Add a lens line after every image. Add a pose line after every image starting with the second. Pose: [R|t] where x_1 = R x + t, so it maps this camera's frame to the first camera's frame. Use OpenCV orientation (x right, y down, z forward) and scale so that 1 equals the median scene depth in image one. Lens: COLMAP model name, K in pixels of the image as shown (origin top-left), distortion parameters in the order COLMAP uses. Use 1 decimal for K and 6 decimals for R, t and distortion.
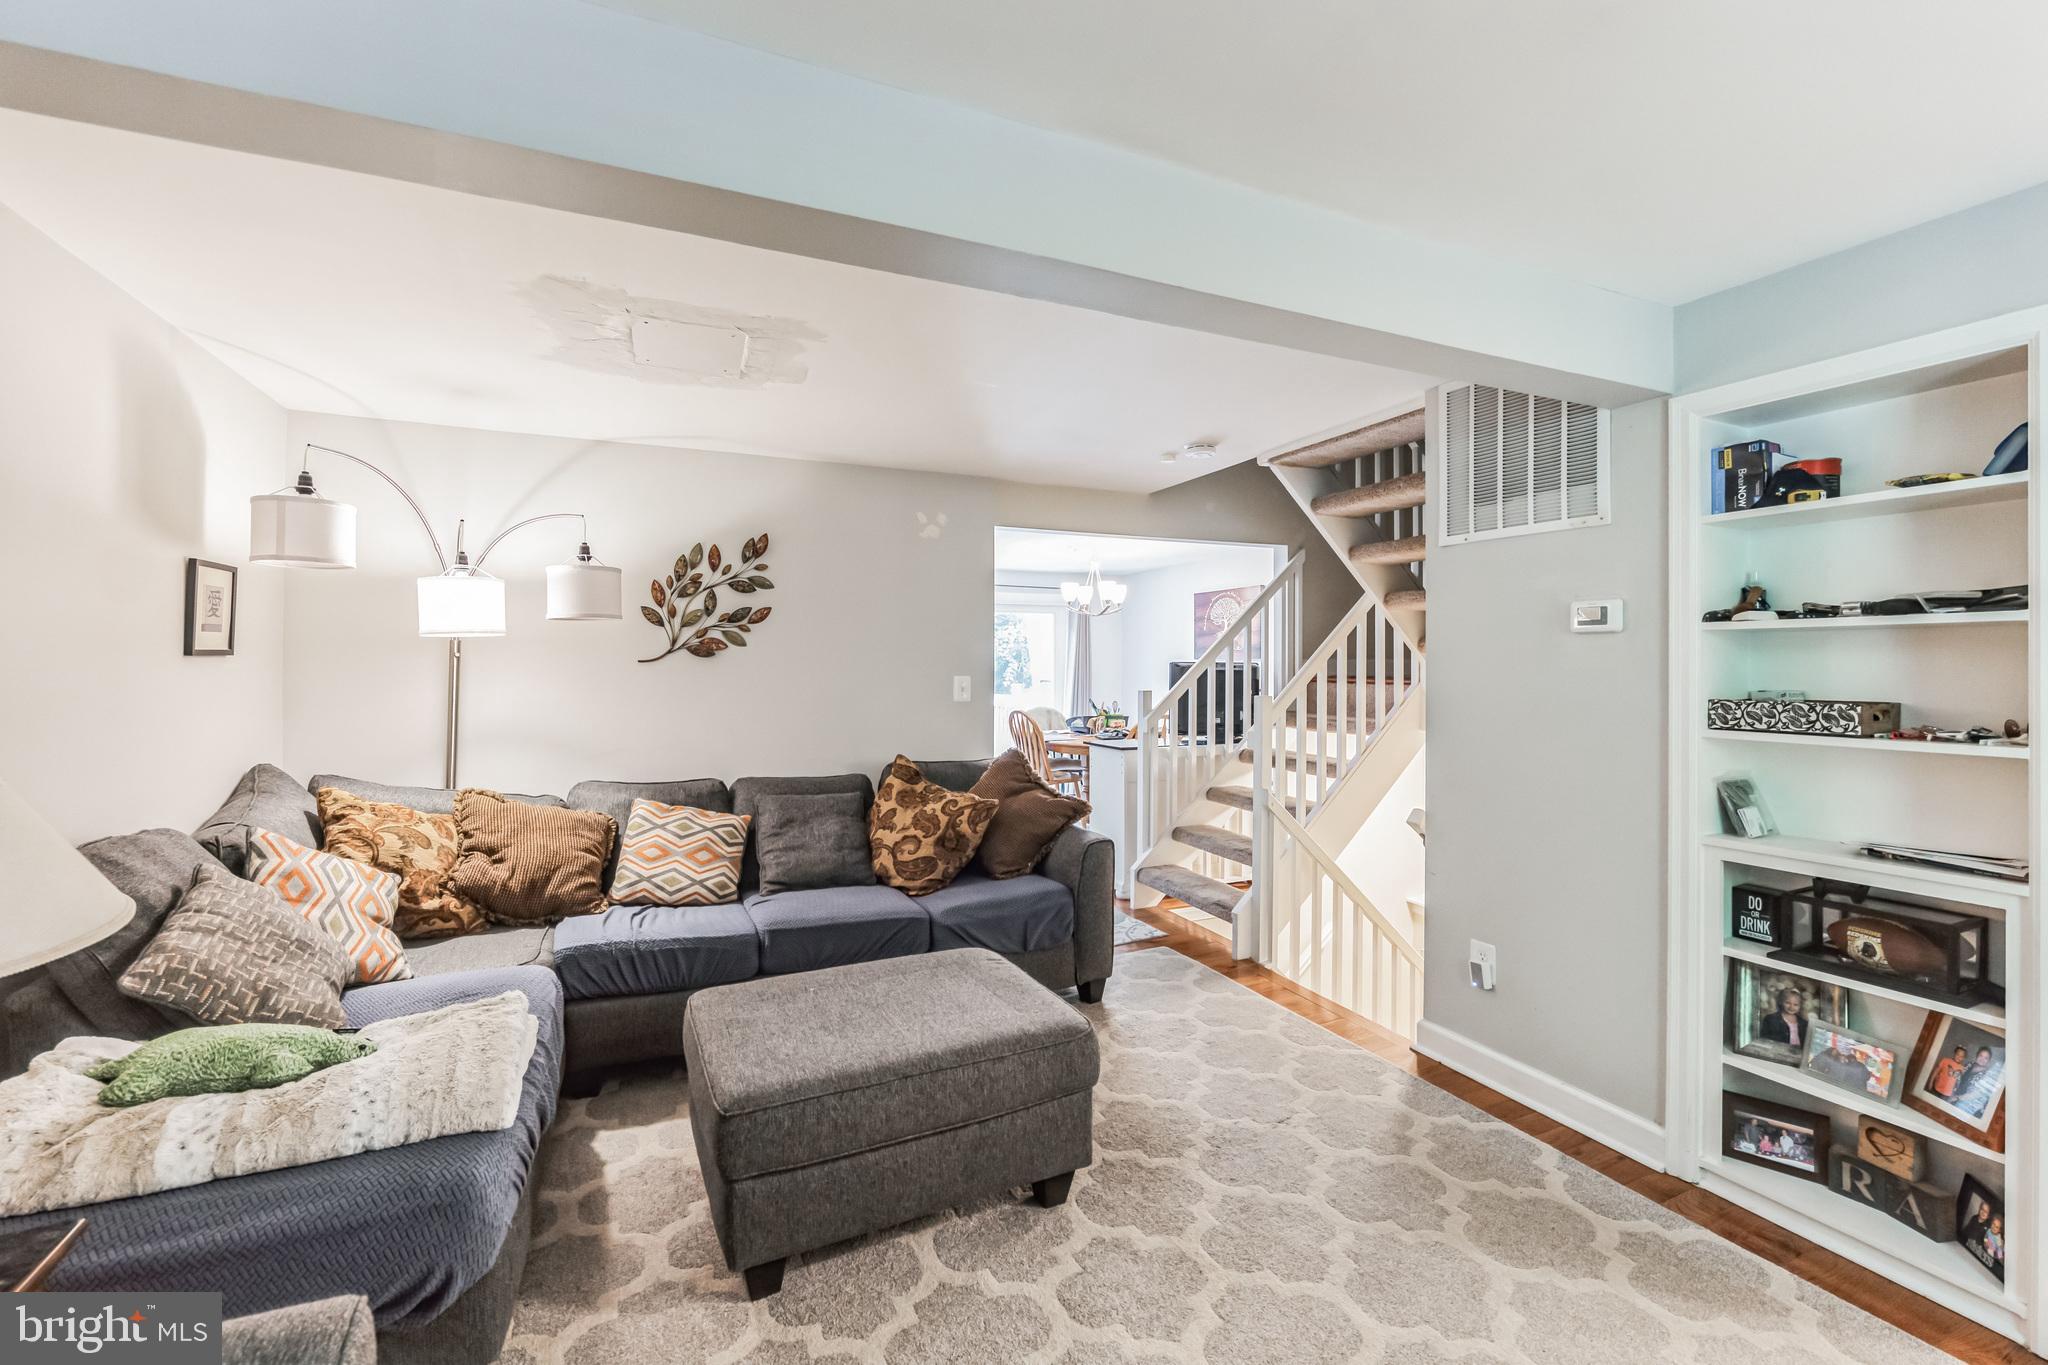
lens RADIAL K [[852.8, 0, 1024.7], [0, 852.8, 670.1], [0, 0, 1]] dist [-0.004312, -0.000236]
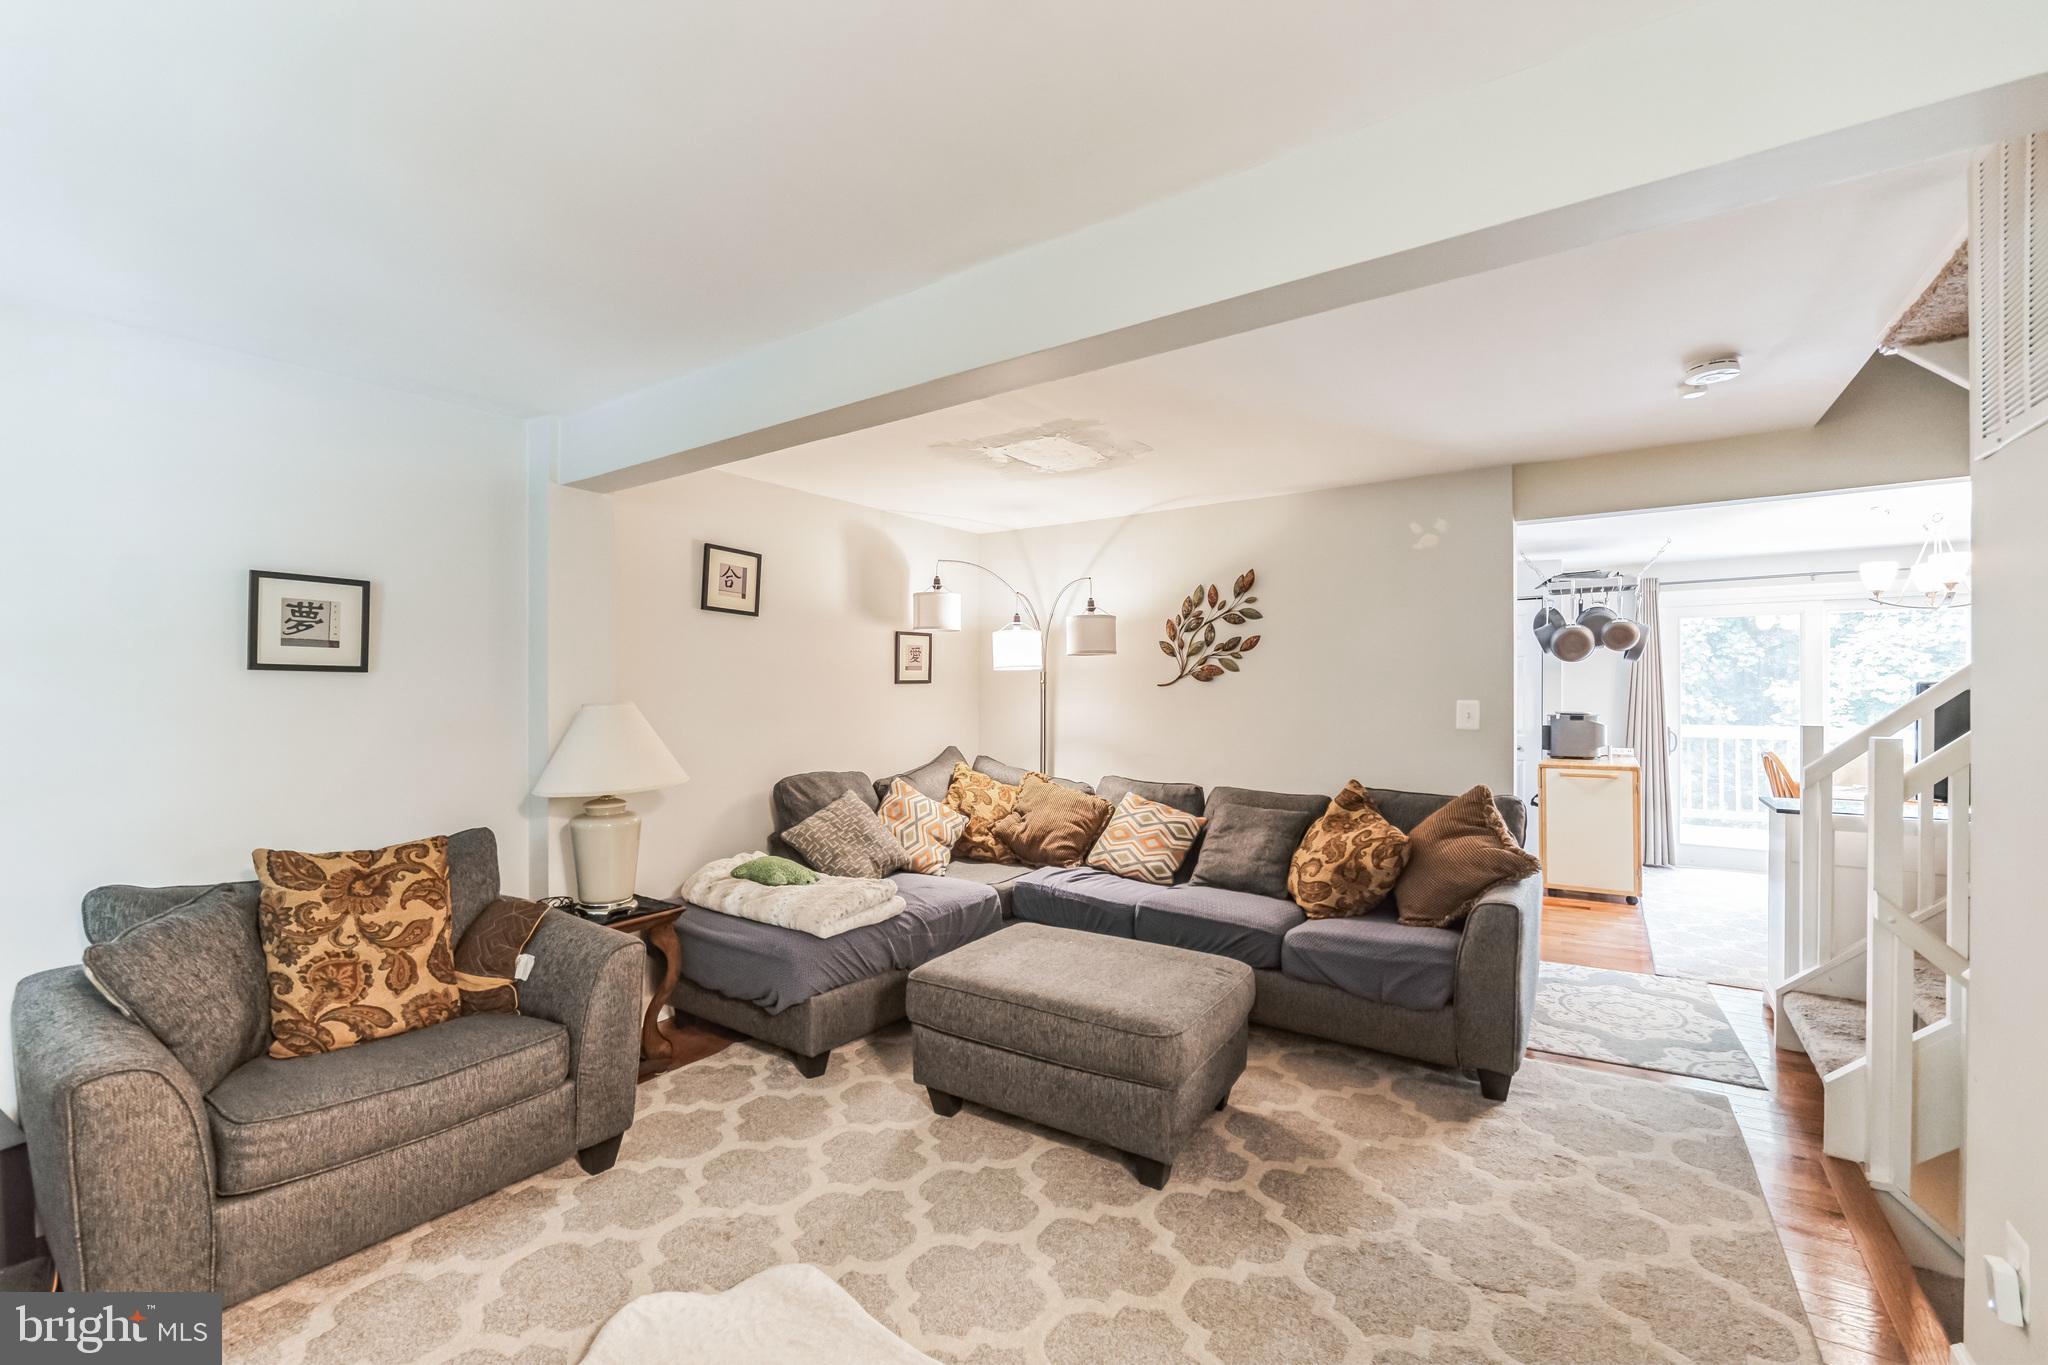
lens RADIAL K [[854.1, 0, 1017.2], [0, 854.1, 703.6], [0, 0, 1]] dist [0.000706, -0.000059]
pose [[0.511459, 0.012953, -0.859210, 0.552178], [-0.003400, 0.999909, 0.013050, 0.000686], [0.859301, -0.003754, 0.511456, 0.190534]]
